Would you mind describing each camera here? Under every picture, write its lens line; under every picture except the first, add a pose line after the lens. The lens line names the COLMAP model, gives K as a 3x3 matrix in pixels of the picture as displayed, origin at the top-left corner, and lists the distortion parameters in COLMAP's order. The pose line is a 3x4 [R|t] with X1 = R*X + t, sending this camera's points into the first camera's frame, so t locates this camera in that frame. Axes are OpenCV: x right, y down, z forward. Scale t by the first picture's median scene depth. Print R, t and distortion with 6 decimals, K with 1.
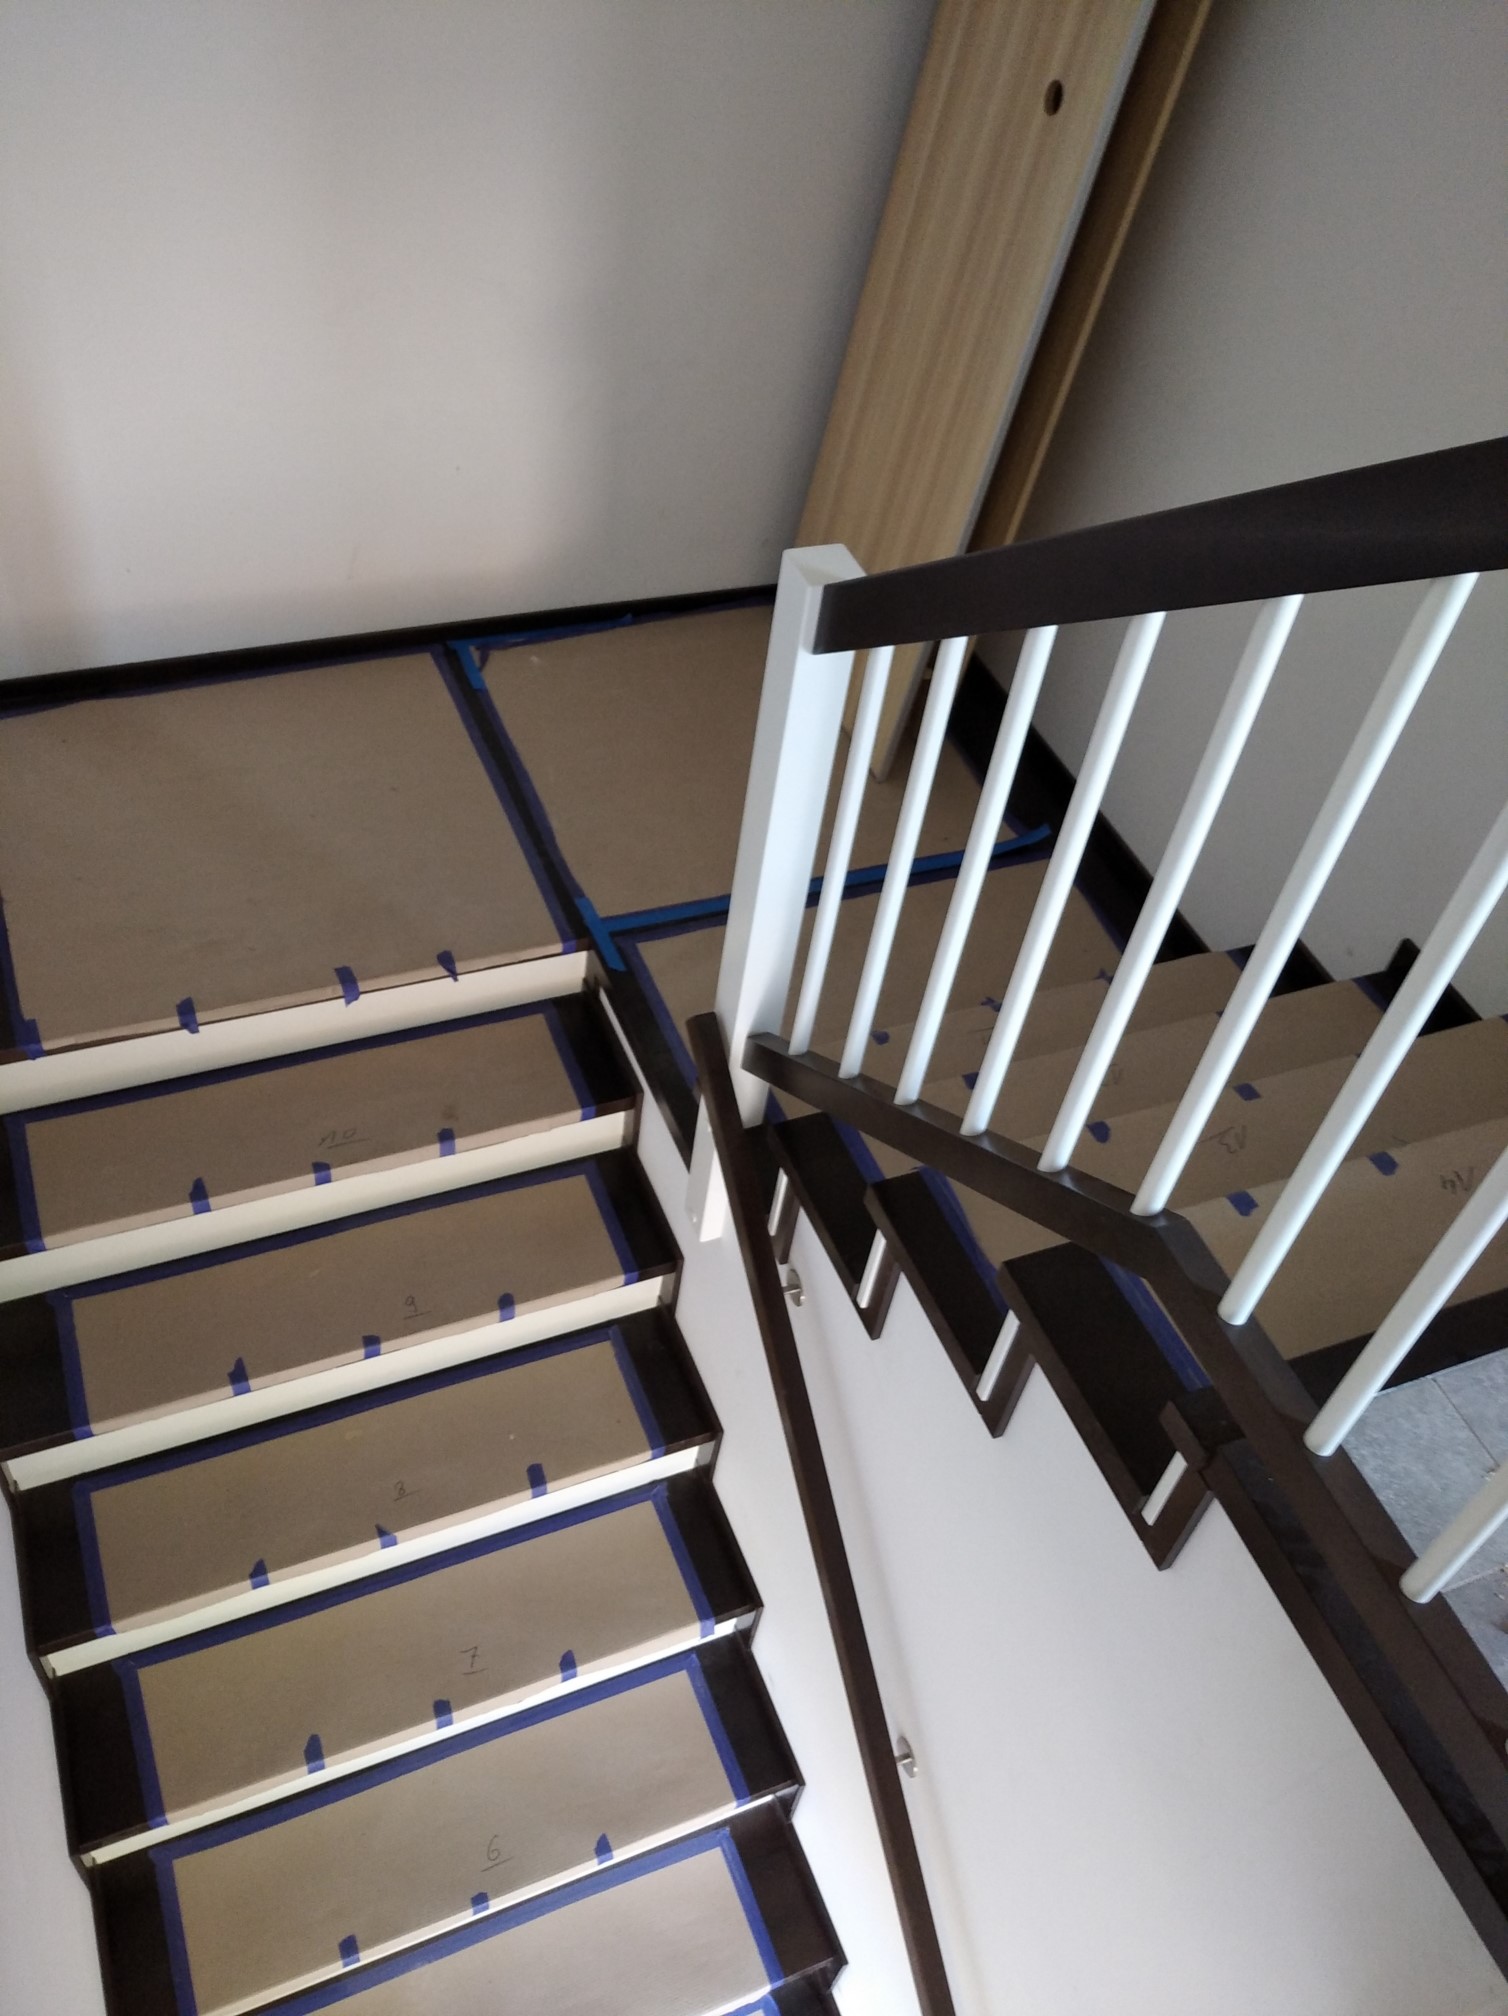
lens RADIAL K [[1654.0, 0, 737.8], [0, 1654.0, 1033.2], [0, 0, 1]] dist [0.029794, -0.077879]
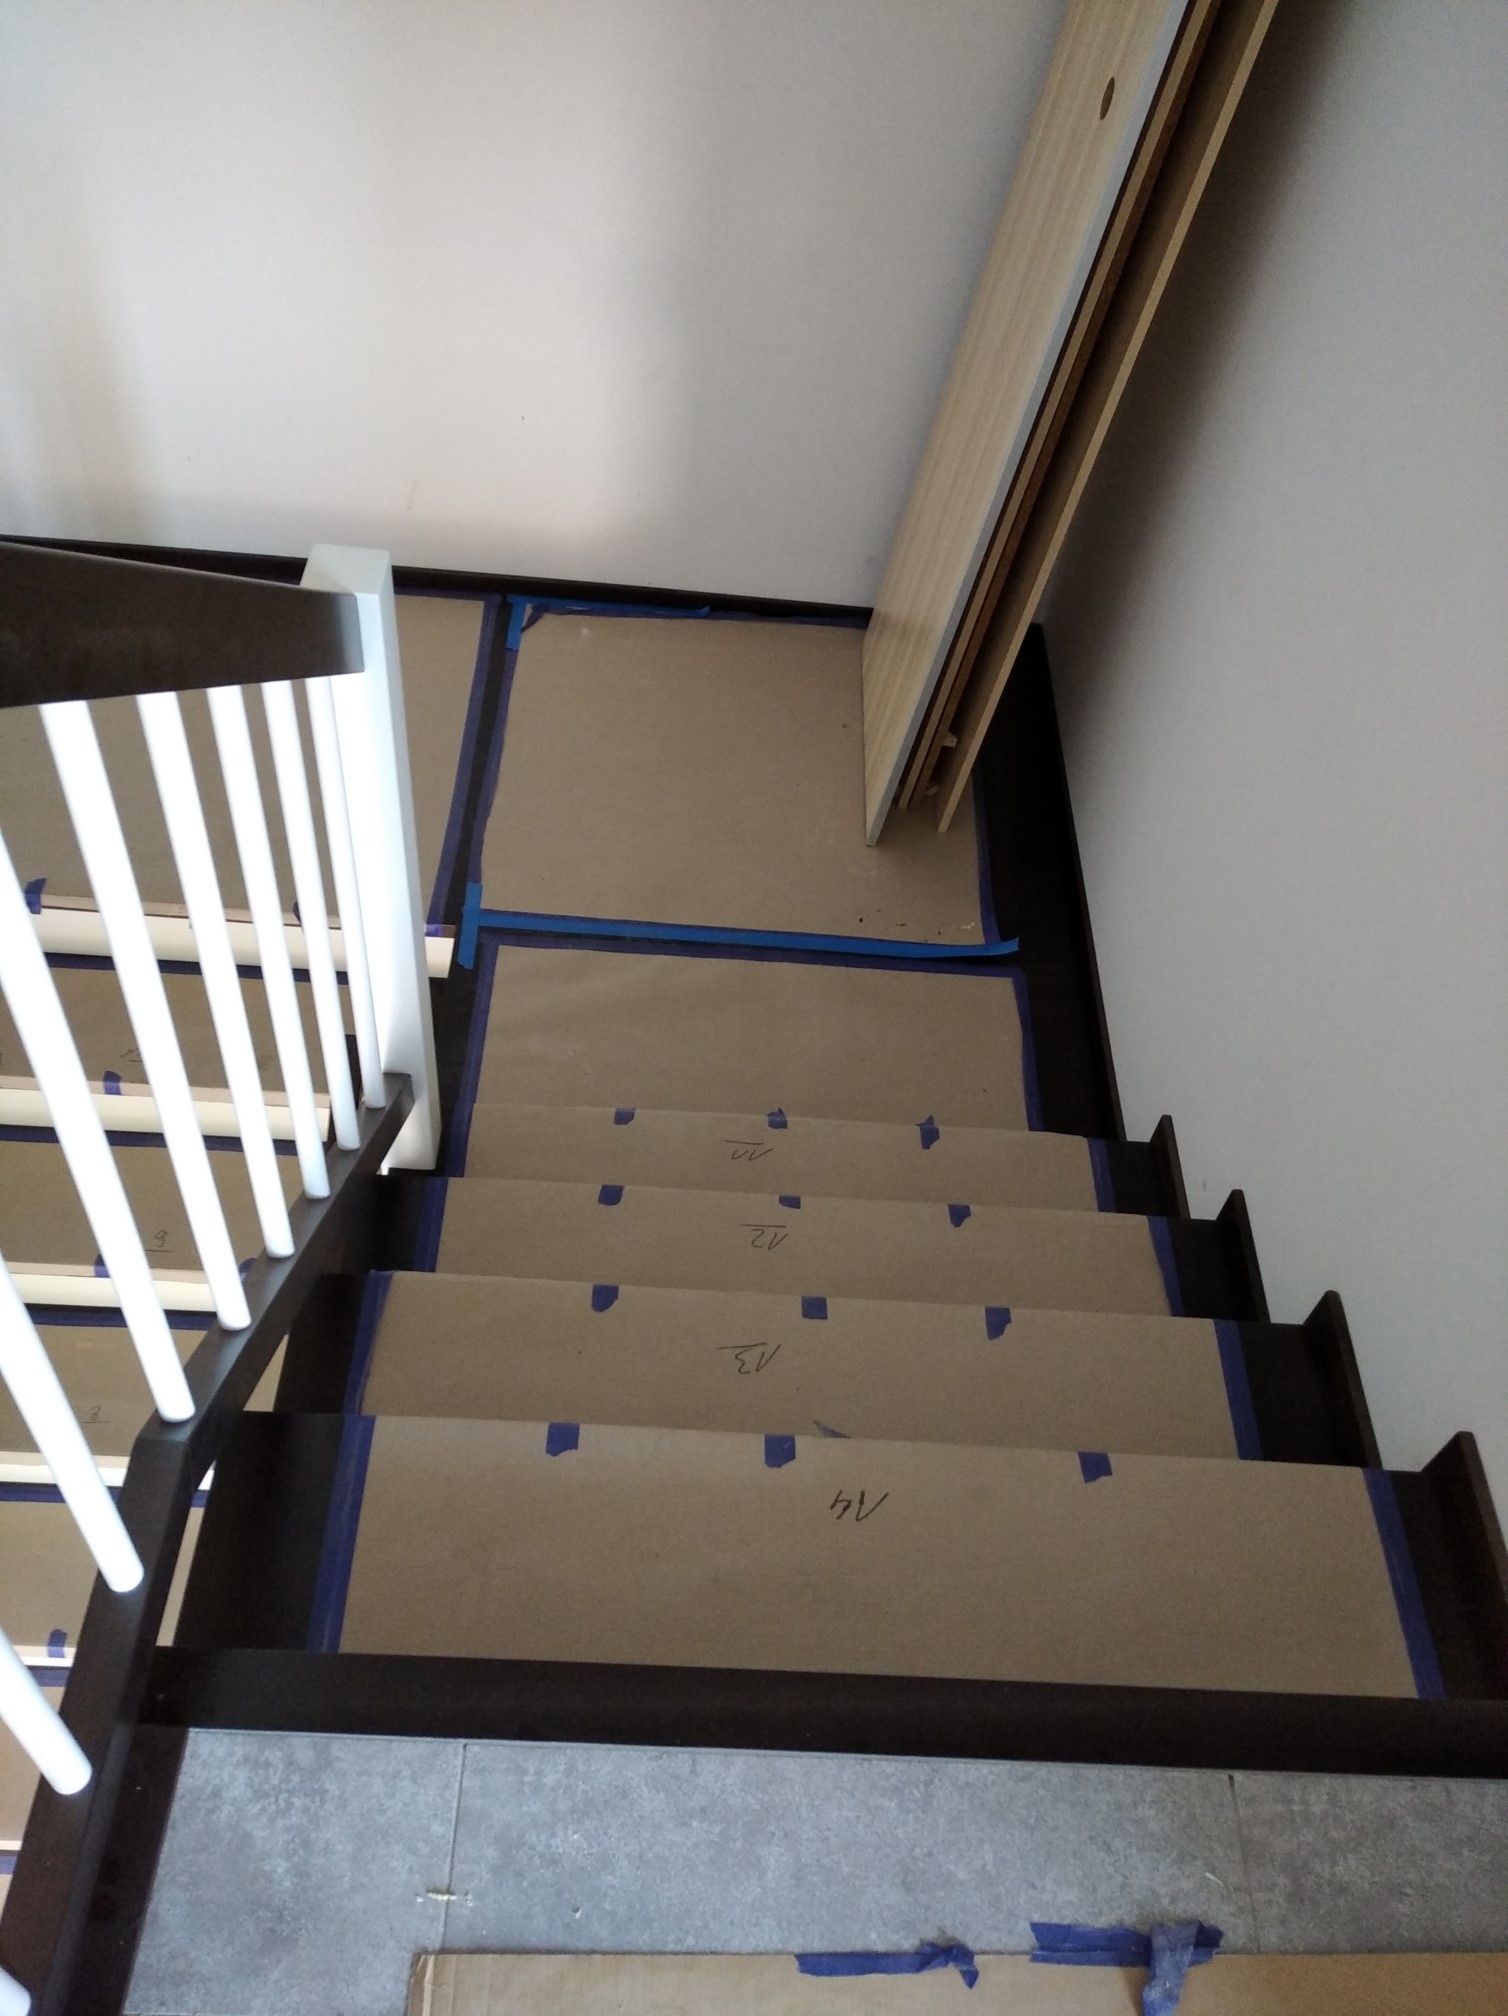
lens RADIAL K [[1641.7, 0, 727.1], [0, 1641.7, 1013.6], [0, 0, 1]] dist [0.068195, -0.120935]
pose [[0.919683, 0.275194, -0.280091, 0.323462], [-0.273350, 0.960793, 0.046445, -0.093458], [0.281891, 0.033848, 0.958849, 0.138985]]
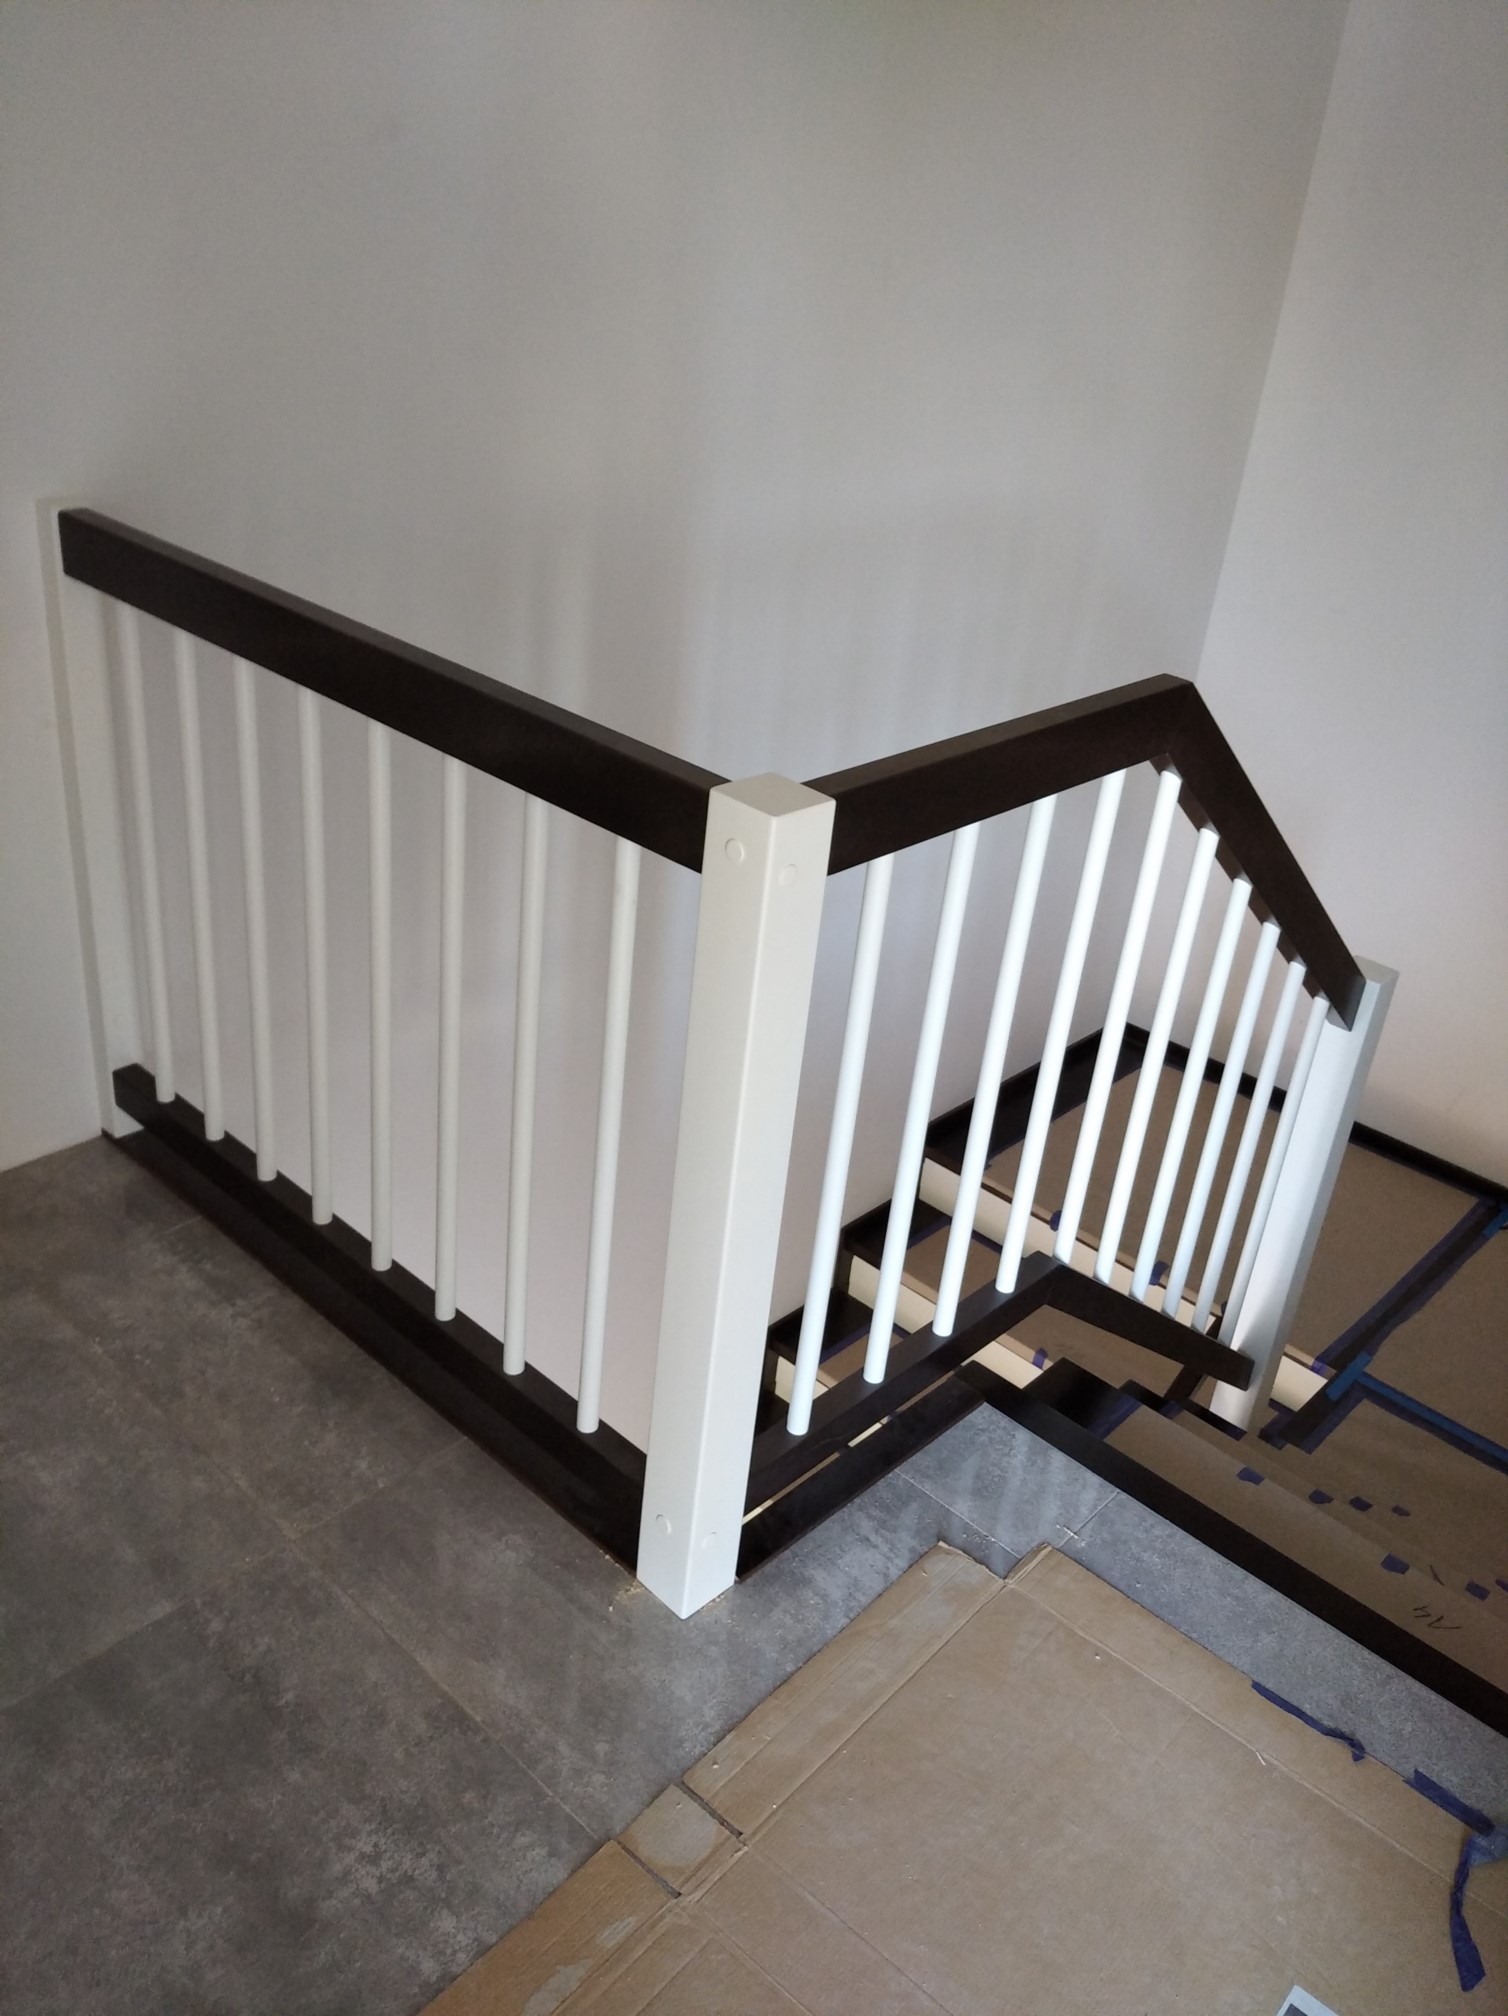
lens RADIAL K [[1671.6, 0, 743.4], [0, 1671.6, 1002.3], [0, 0, 1]] dist [0.038524, -0.049931]
pose [[0.426758, 0.356386, -0.831184, 0.604825], [-0.693518, 0.718848, -0.047857, 0.099257], [0.580439, 0.596864, 0.553934, -0.045526]]
